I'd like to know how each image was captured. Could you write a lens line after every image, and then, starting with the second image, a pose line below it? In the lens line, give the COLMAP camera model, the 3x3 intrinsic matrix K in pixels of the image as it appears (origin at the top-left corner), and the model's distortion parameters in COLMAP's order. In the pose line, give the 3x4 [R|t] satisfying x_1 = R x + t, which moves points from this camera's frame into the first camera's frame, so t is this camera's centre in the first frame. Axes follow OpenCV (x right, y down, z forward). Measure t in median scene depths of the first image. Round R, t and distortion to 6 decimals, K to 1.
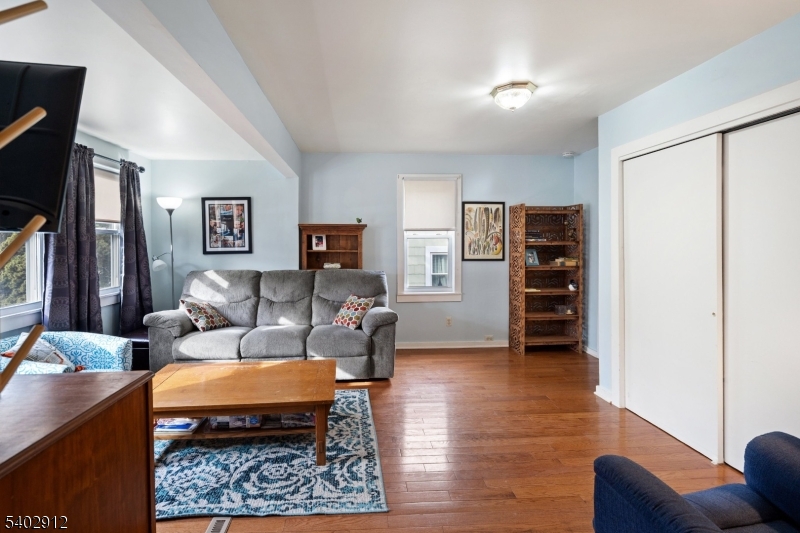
lens RADIAL K [[368.5, 0, 393.8], [0, 368.5, 243.3], [0, 0, 1]] dist [-0.000848, 0.000020]
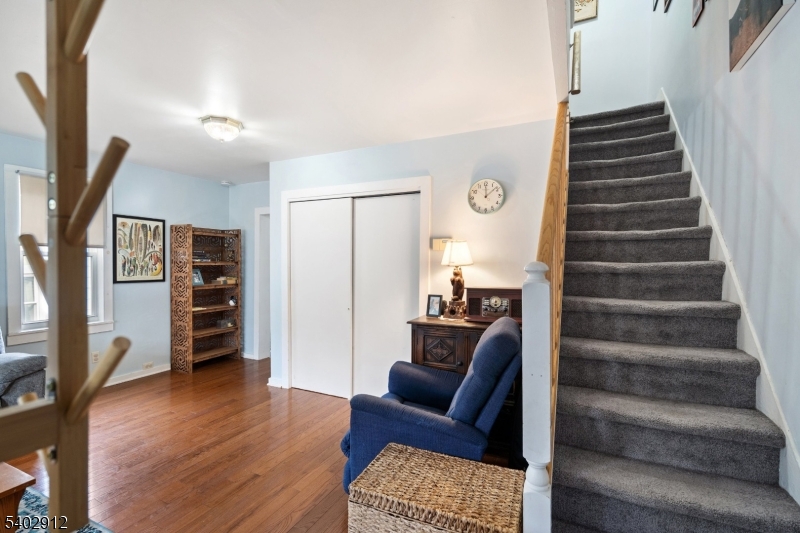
lens RADIAL K [[352.9, 0, 400.0], [0, 352.9, 266.5], [0, 0, 1]] dist [0.000119, 0.000062]
pose [[0.509036, -0.001704, 0.860744, -0.185675], [-0.009174, 0.999930, 0.007405, -0.004137], [-0.860697, -0.011666, 0.508985, 0.008990]]
